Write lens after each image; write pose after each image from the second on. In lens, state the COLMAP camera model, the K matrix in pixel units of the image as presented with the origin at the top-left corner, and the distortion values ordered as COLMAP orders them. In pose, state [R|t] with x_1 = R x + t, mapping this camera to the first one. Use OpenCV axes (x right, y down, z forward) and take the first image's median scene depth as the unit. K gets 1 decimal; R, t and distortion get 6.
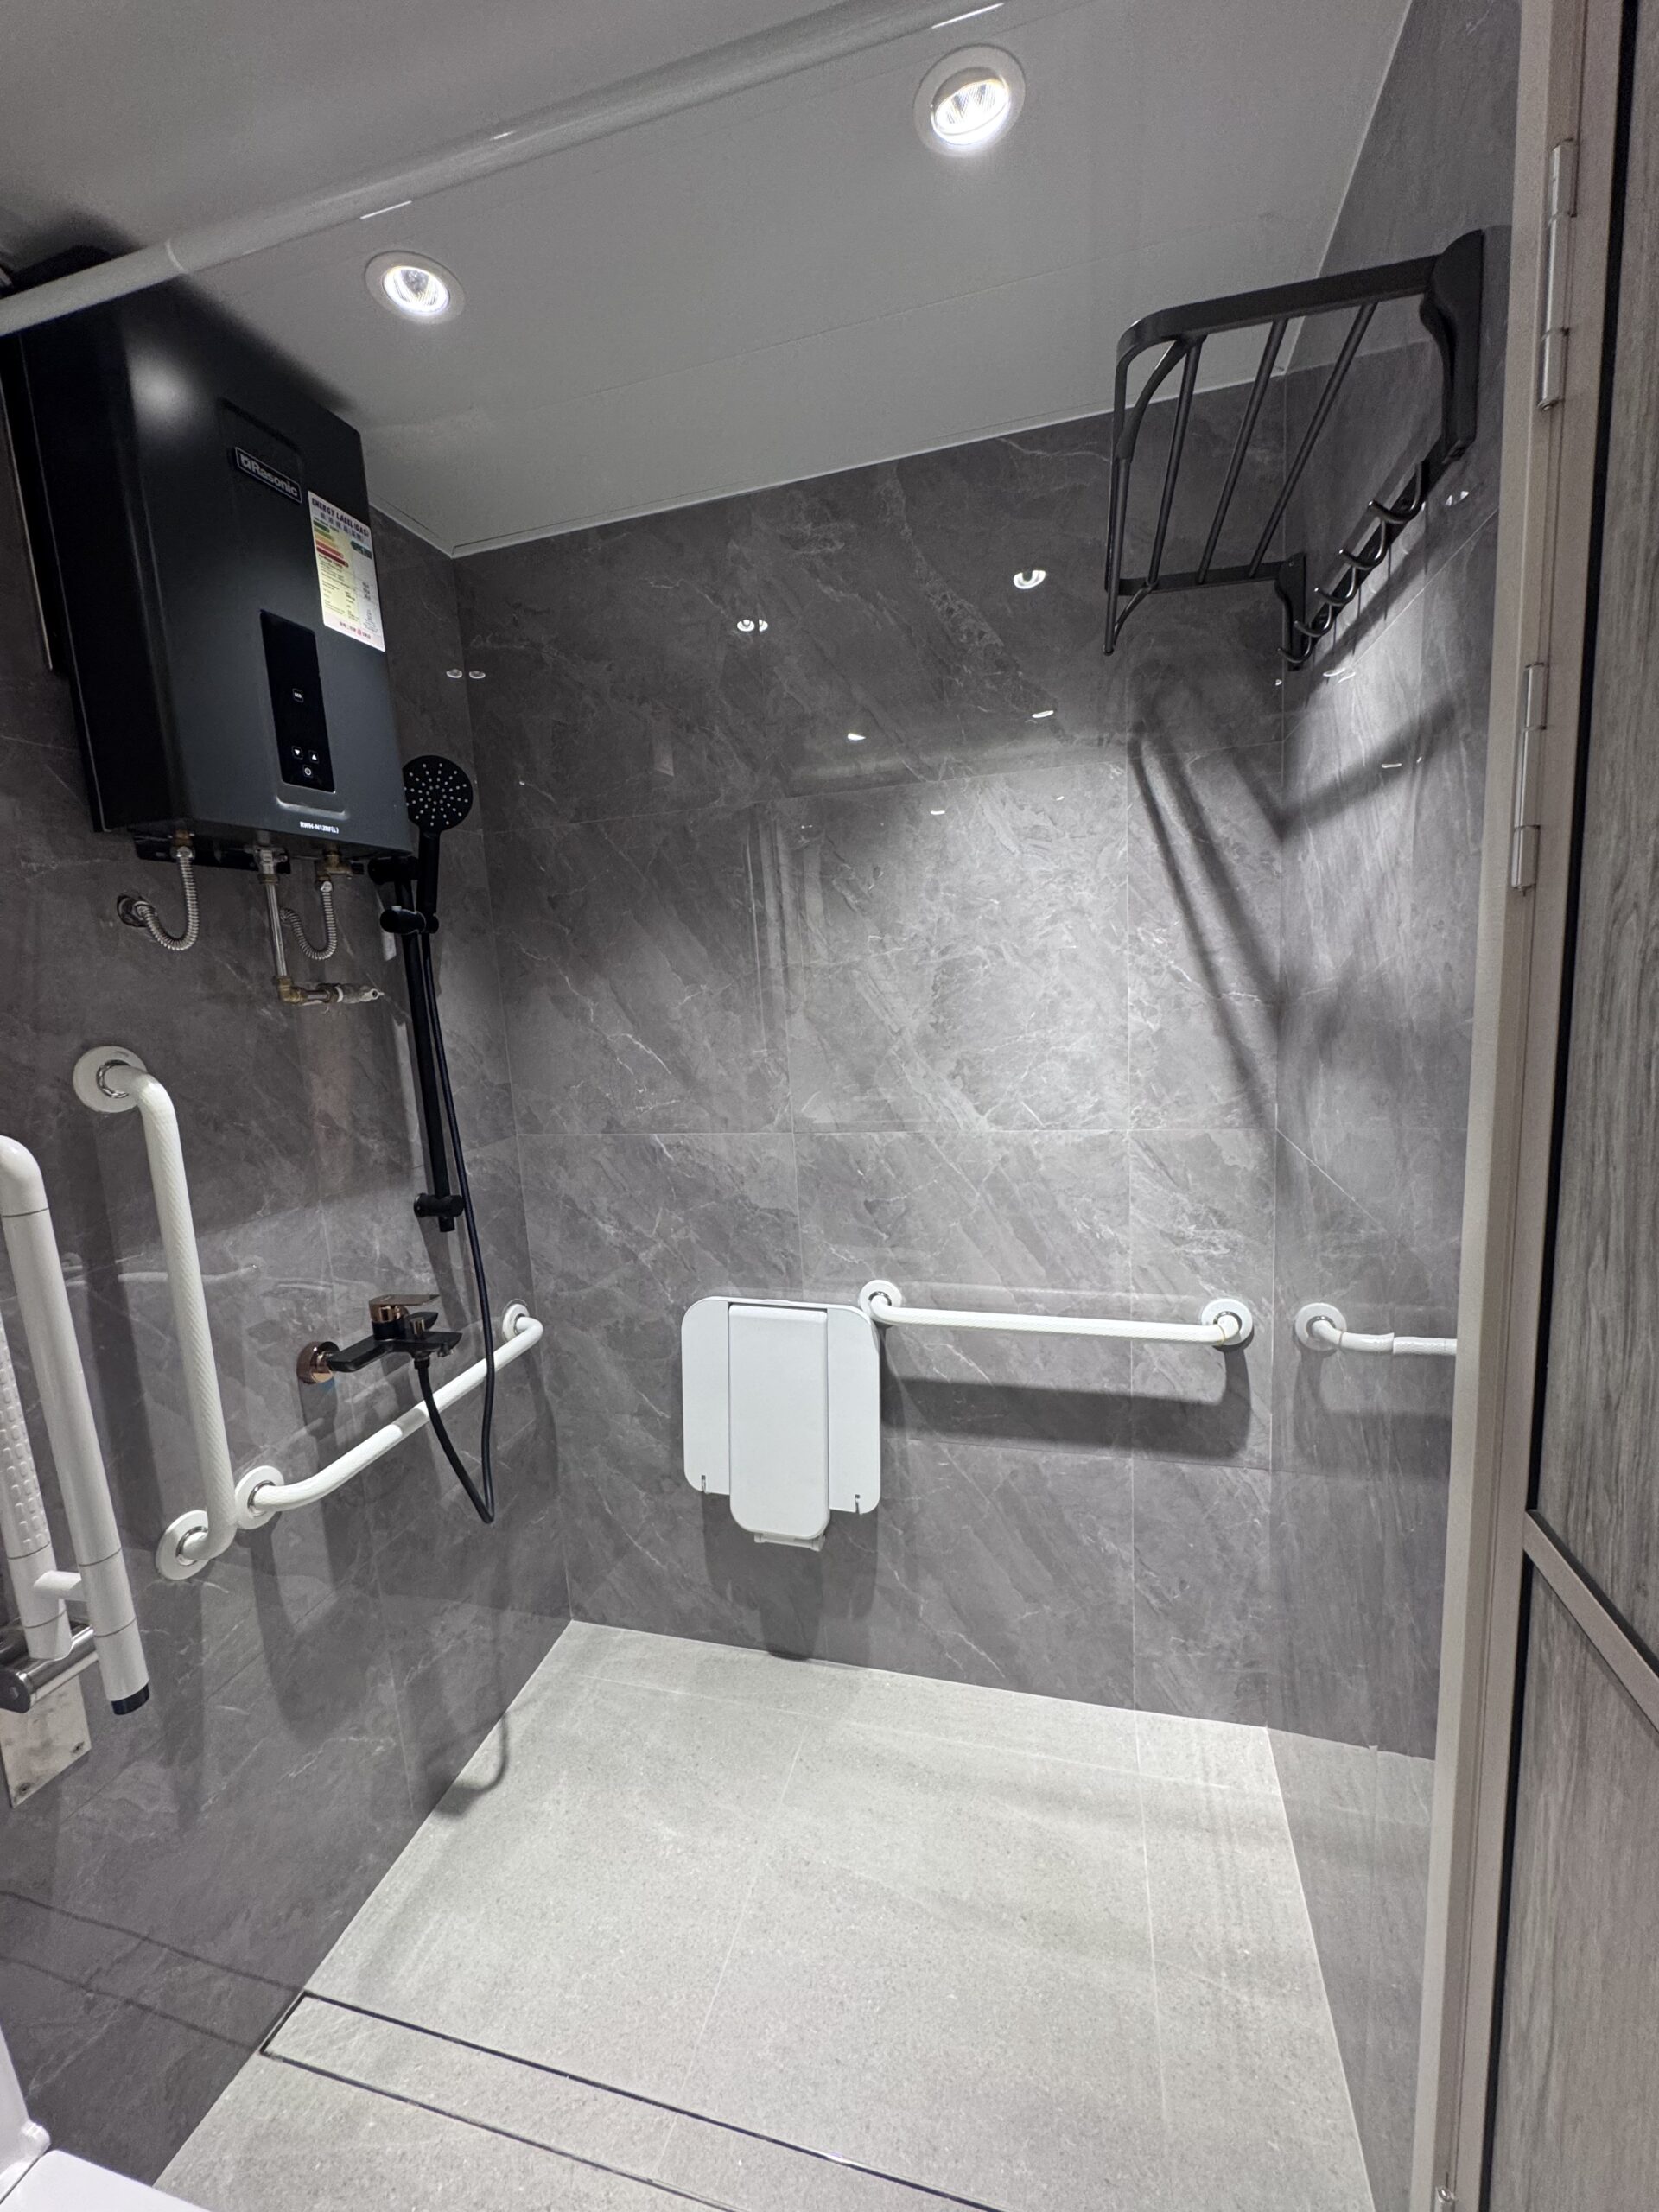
lens RADIAL K [[891.9, 0, 834.2], [0, 891.9, 1113.3], [0, 0, 1]] dist [-0.001407, -0.000399]
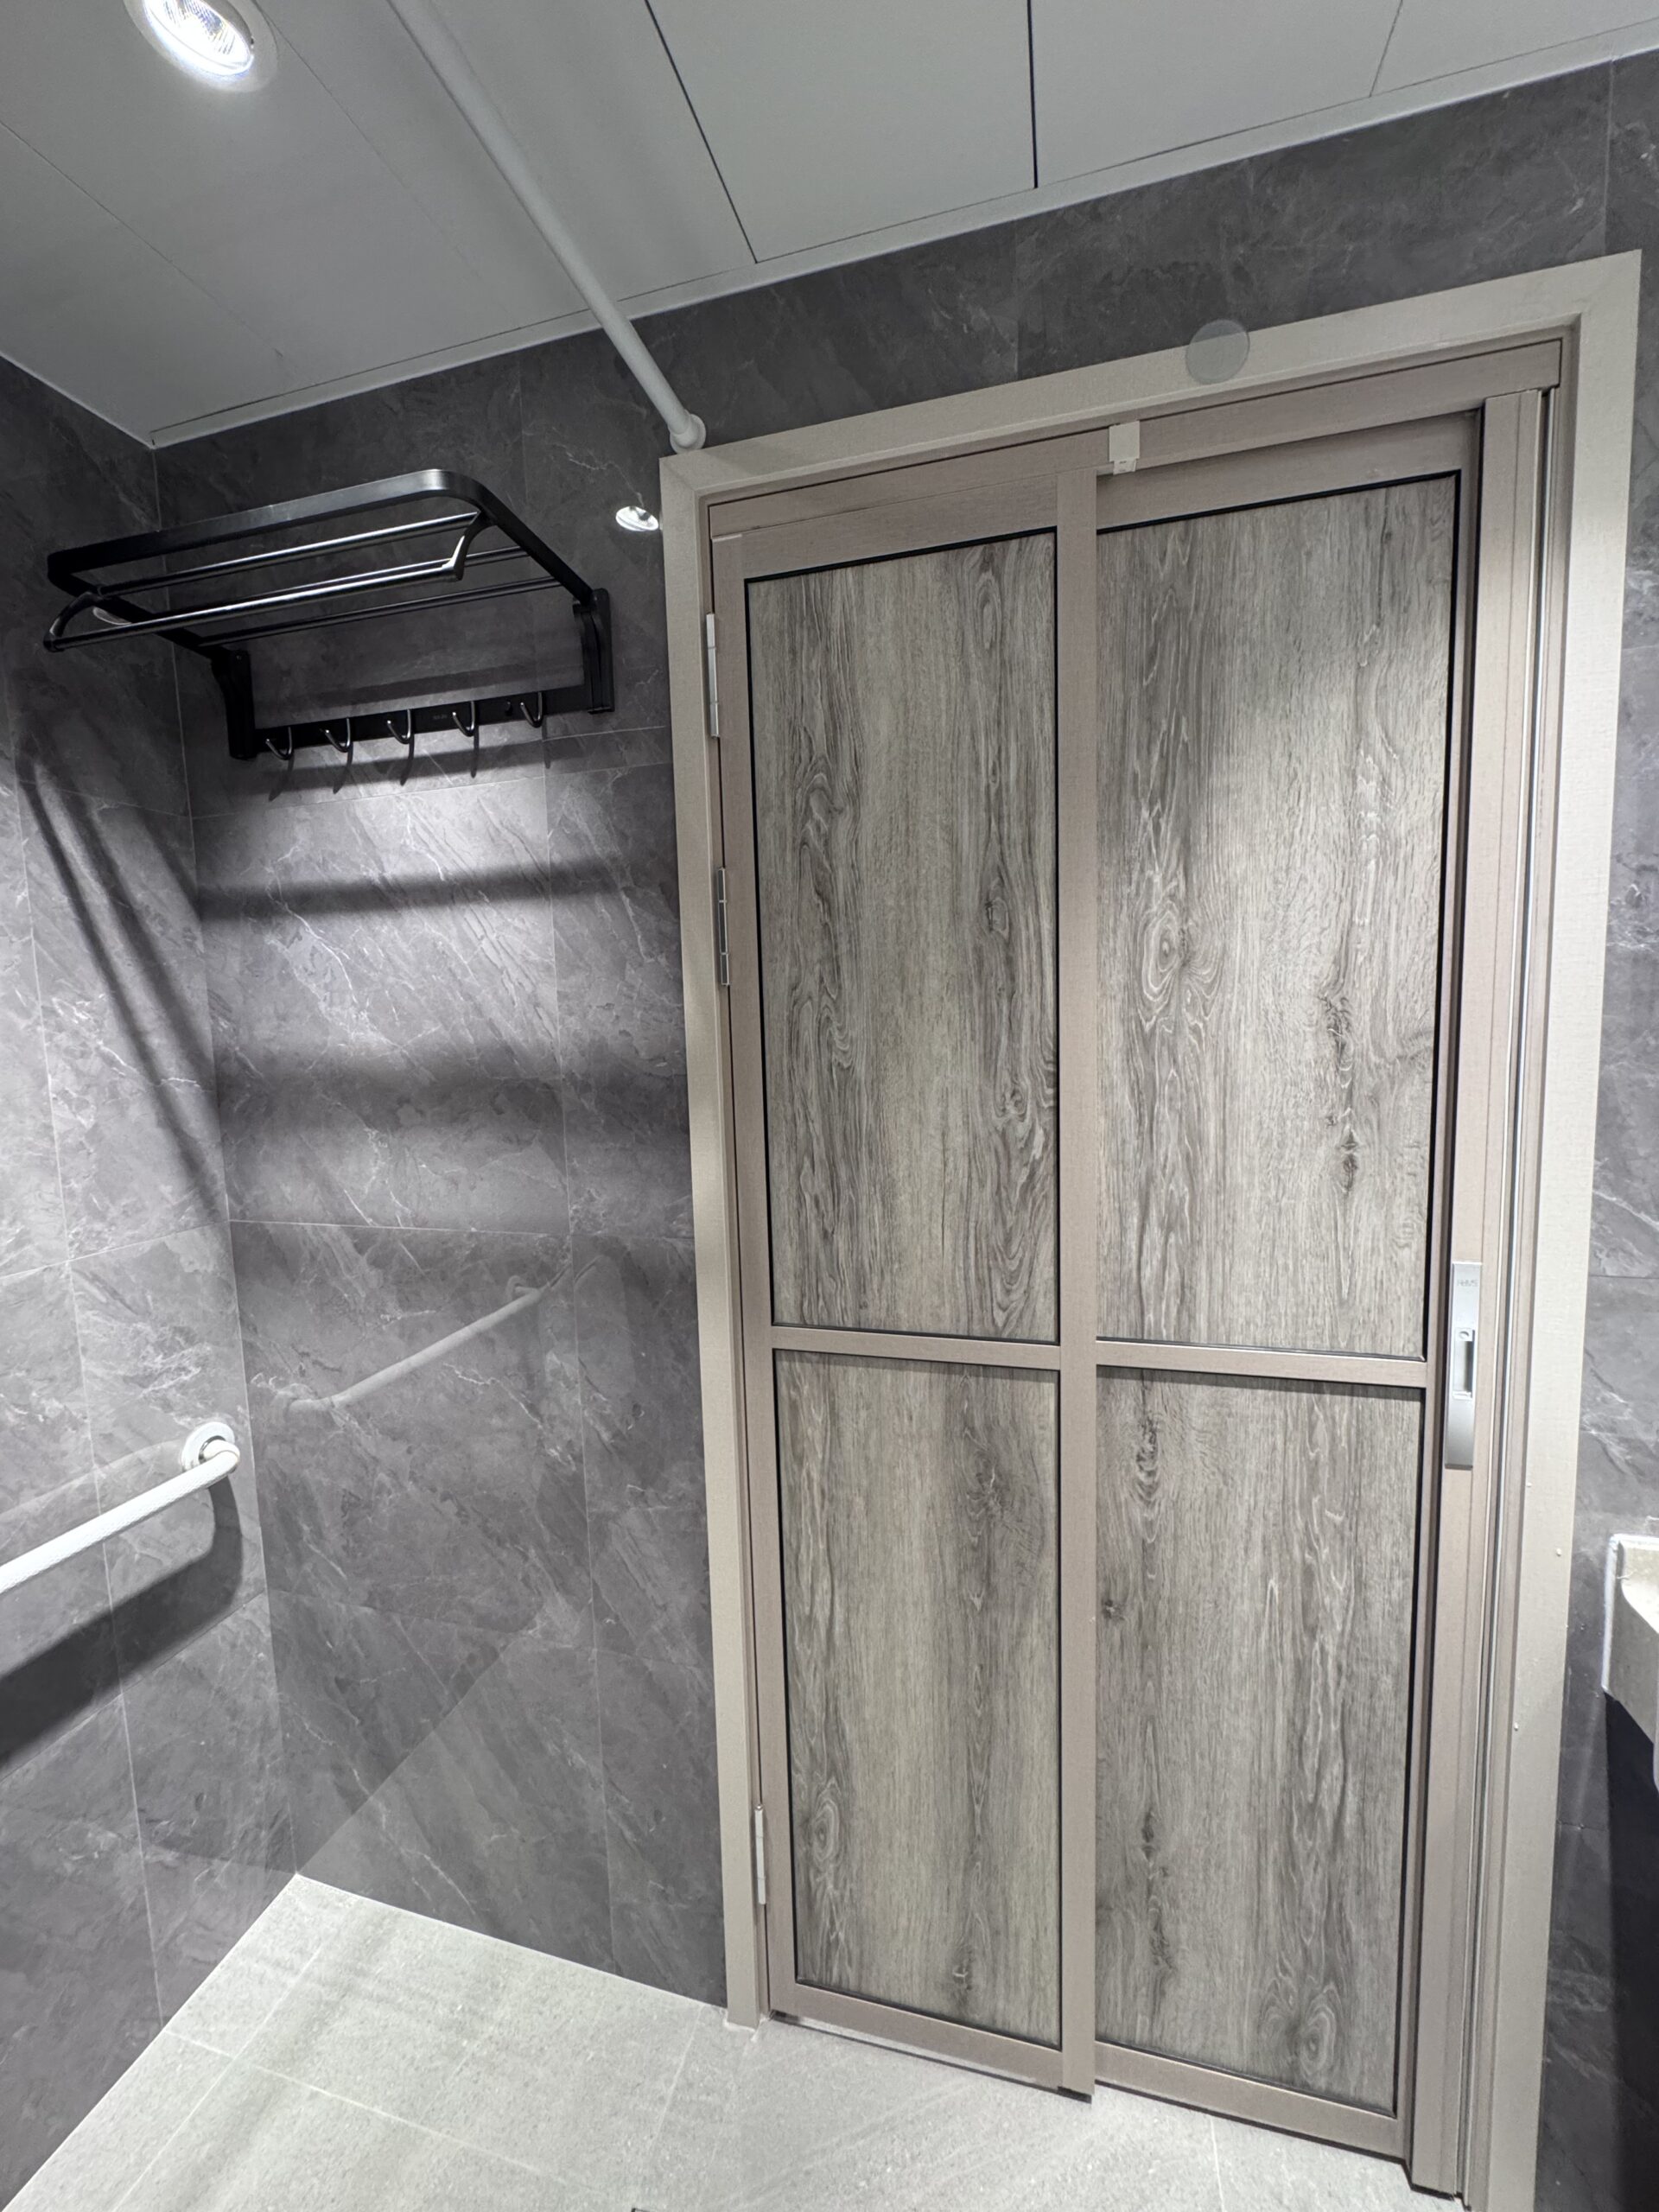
lens RADIAL K [[891.9, 0, 838.9], [0, 891.9, 1114.7], [0, 0, 1]] dist [-0.001407, -0.000399]
pose [[-0.014990, -0.050112, 0.998631, -0.441728], [0.189787, 0.980445, 0.052048, -0.018535], [-0.981711, 0.190308, -0.005186, 0.345715]]
